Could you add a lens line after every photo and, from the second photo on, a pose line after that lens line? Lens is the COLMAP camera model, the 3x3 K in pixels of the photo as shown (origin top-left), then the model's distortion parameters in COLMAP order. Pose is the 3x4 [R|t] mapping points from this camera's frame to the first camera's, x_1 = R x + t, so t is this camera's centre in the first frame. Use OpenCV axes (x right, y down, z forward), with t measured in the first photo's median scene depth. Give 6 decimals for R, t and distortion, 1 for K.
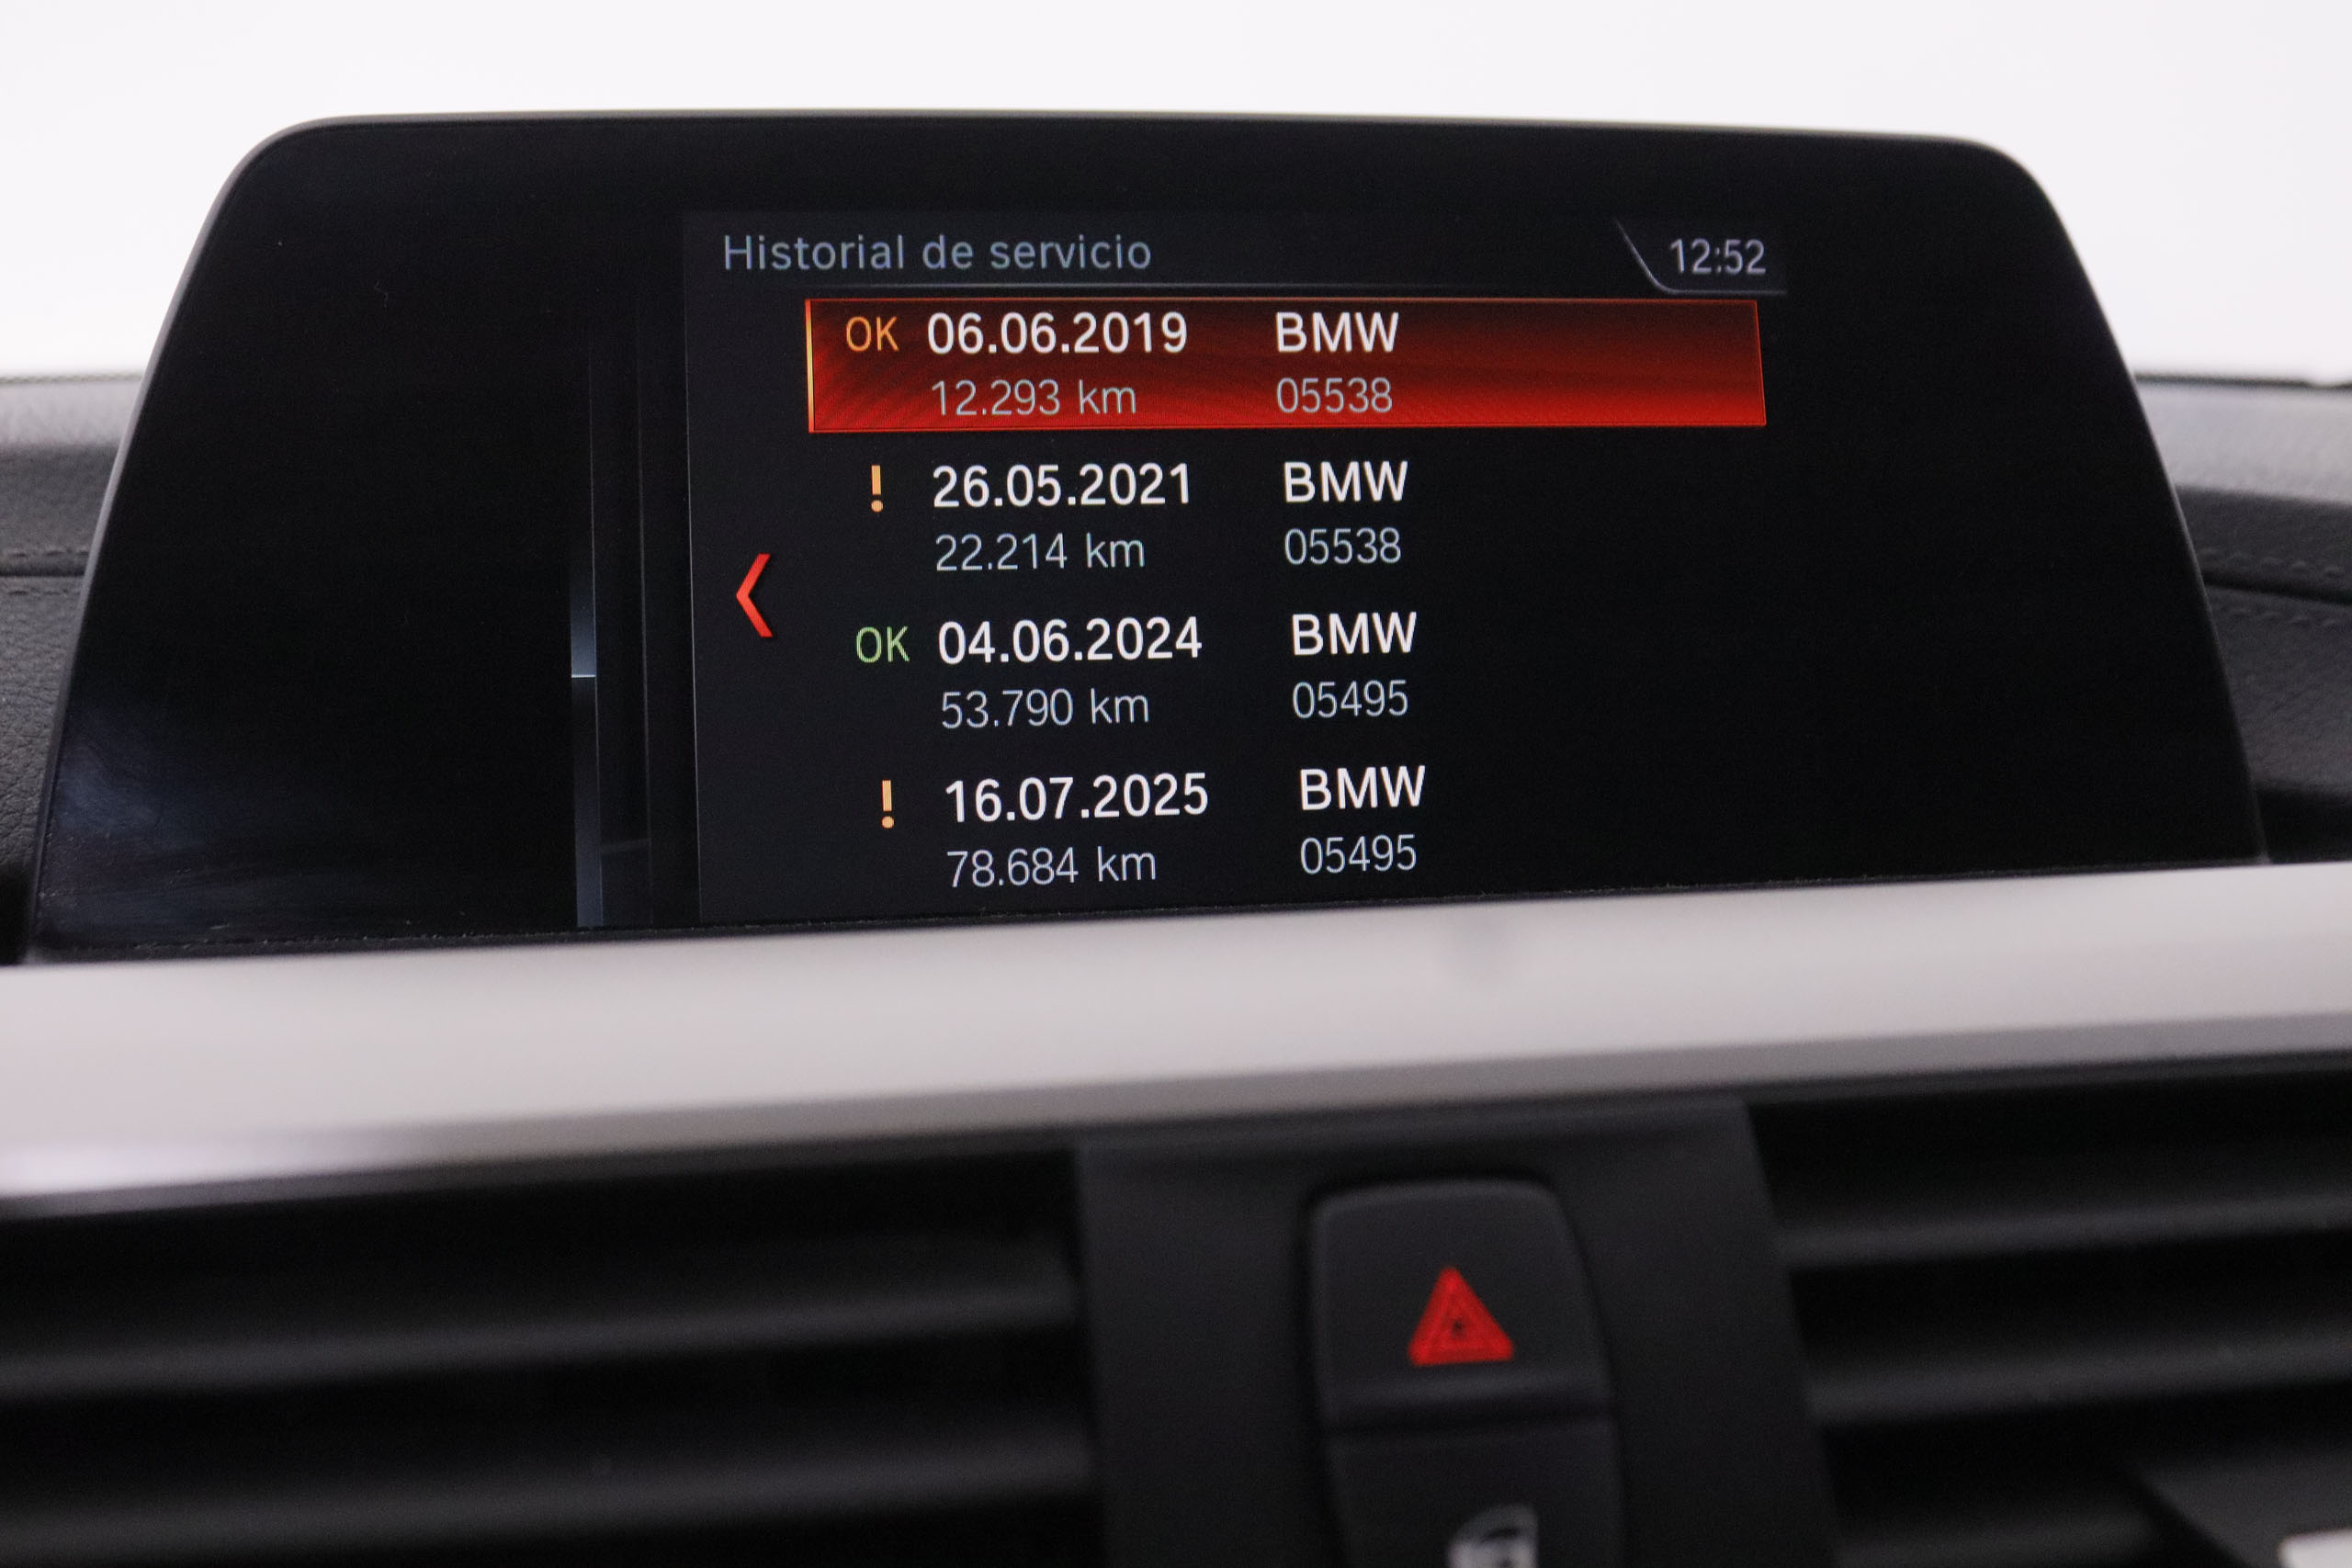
lens RADIAL K [[2560.8, 0, 1183.7], [0, 2560.8, 781.2], [0, 0, 1]] dist [-0.107576, 0.115339]
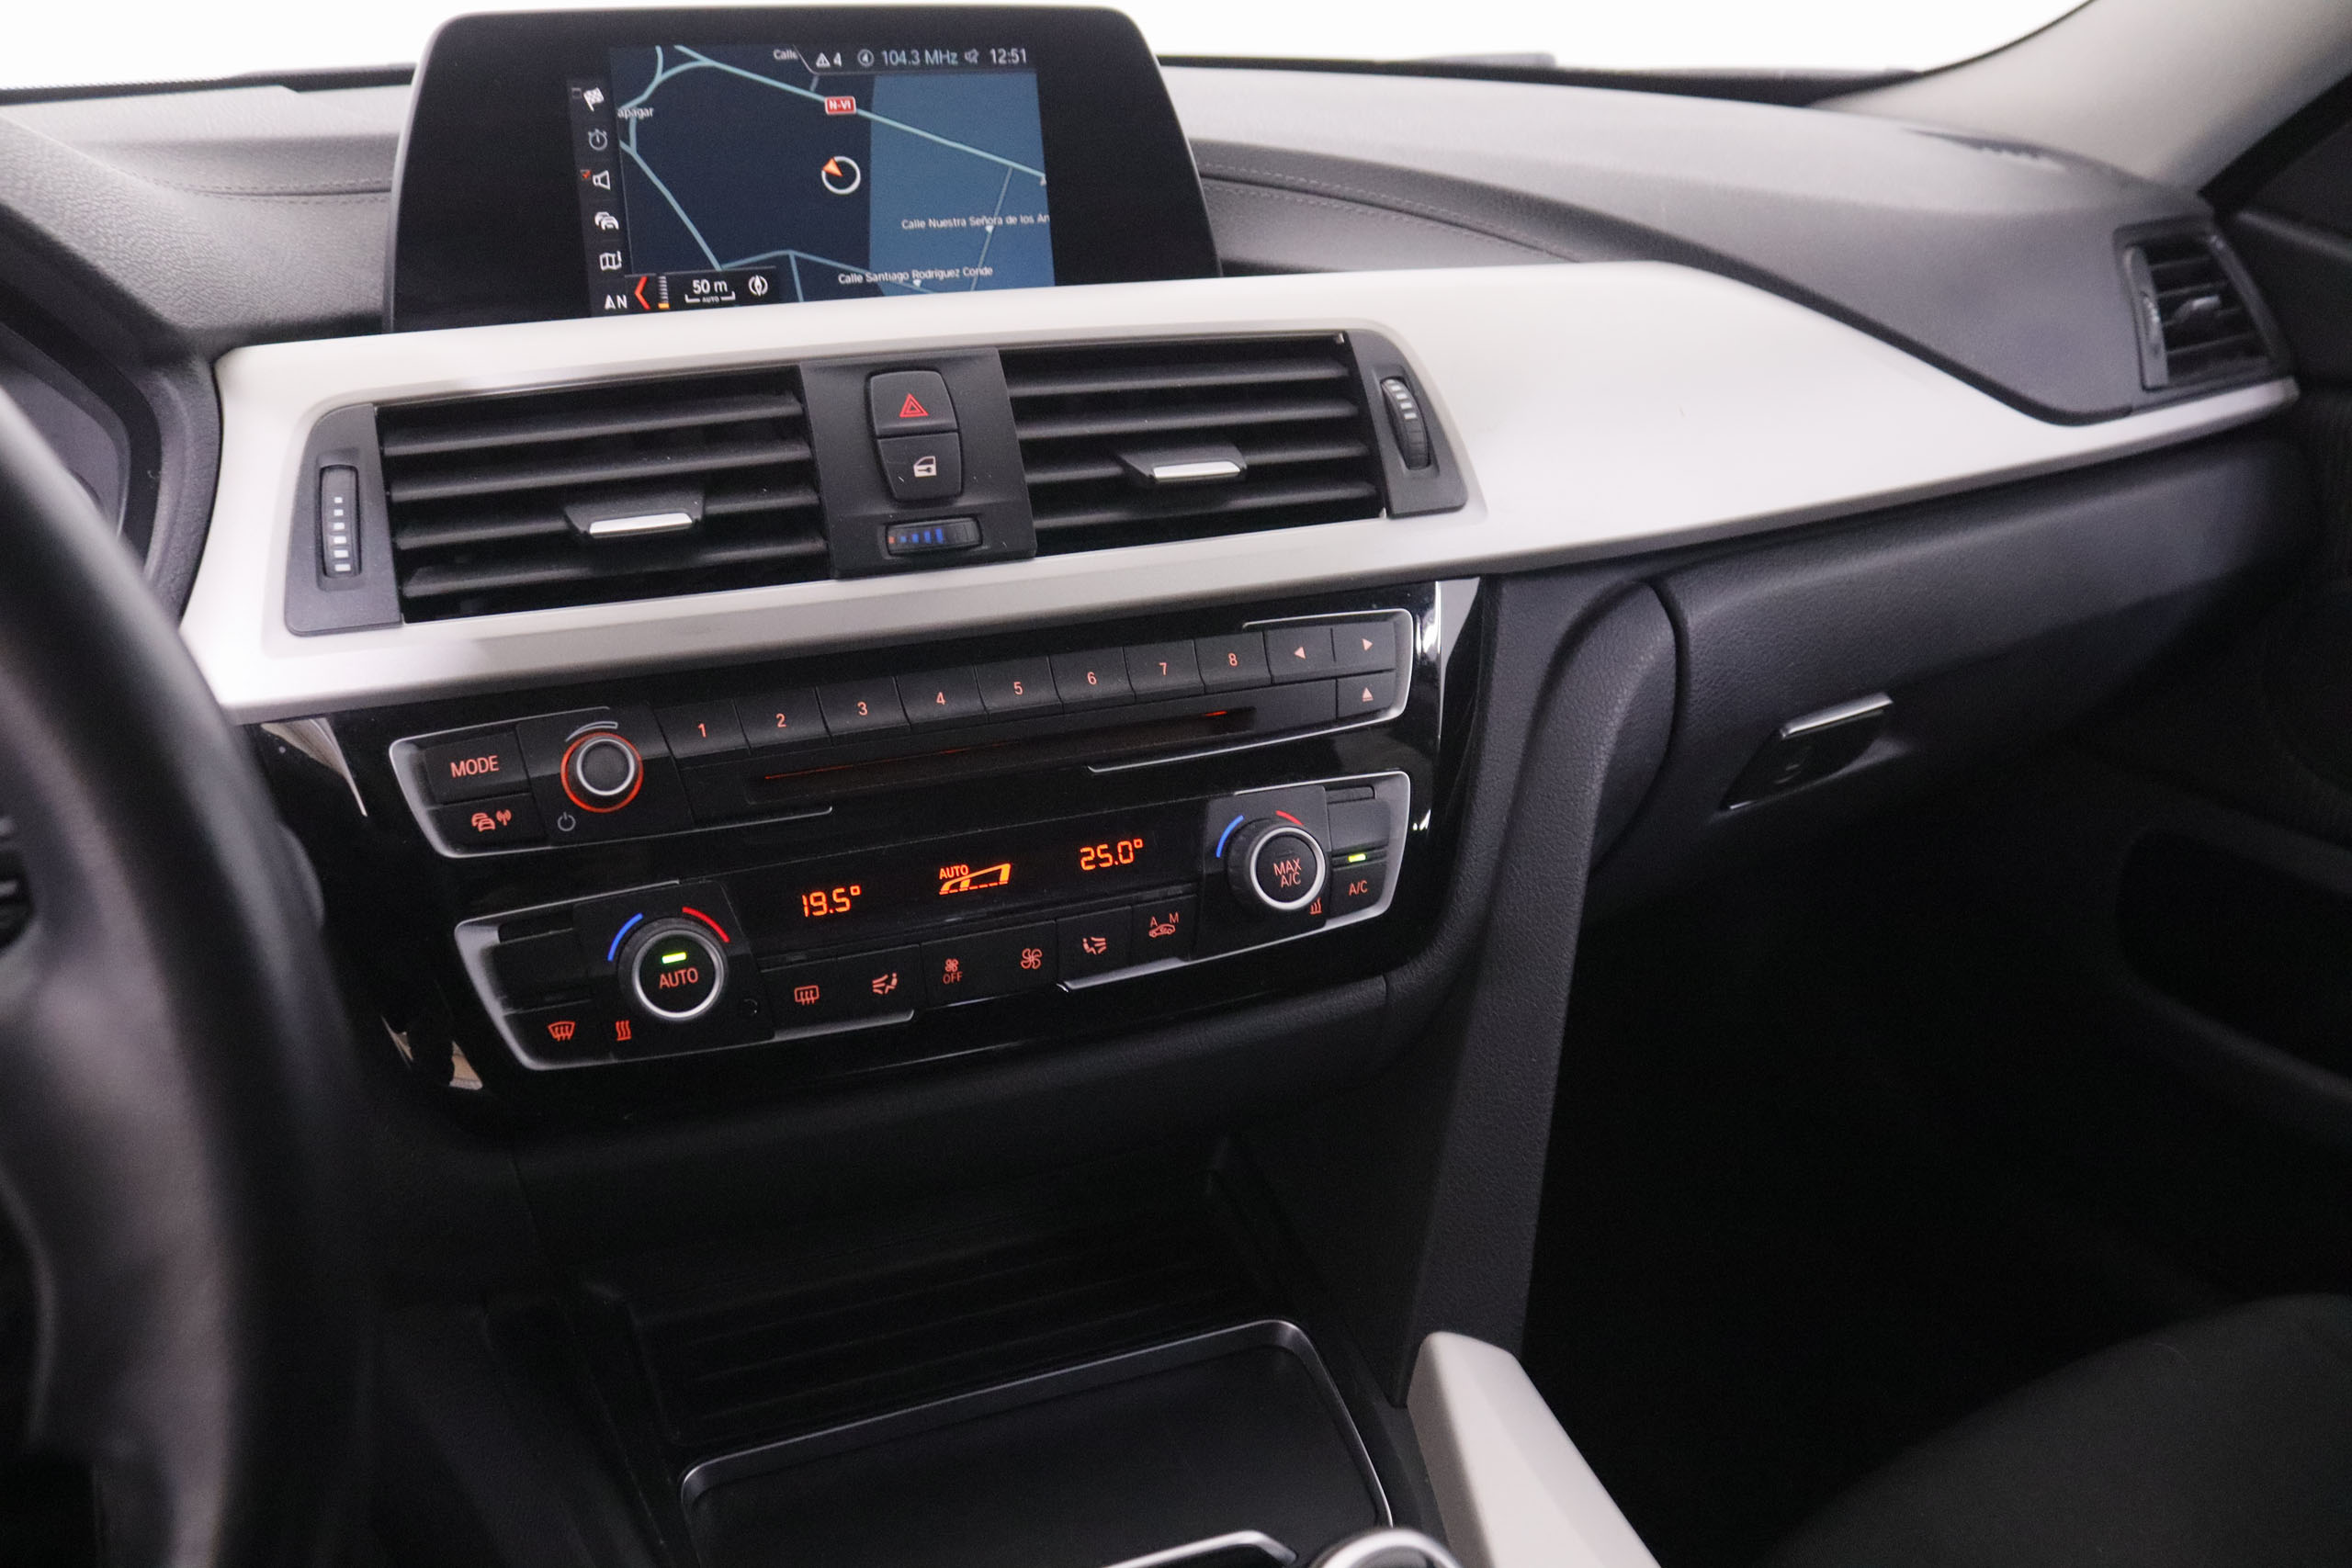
lens RADIAL K [[2032.9, 0, 1175.1], [0, 2032.9, 779.7], [0, 0, 1]] dist [-0.189372, 0.201578]
pose [[0.977032, -0.060825, 0.204225, -0.126550], [0.010734, 0.971227, 0.237913, 0.047990], [-0.212820, -0.230256, 0.949573, -1.693410]]
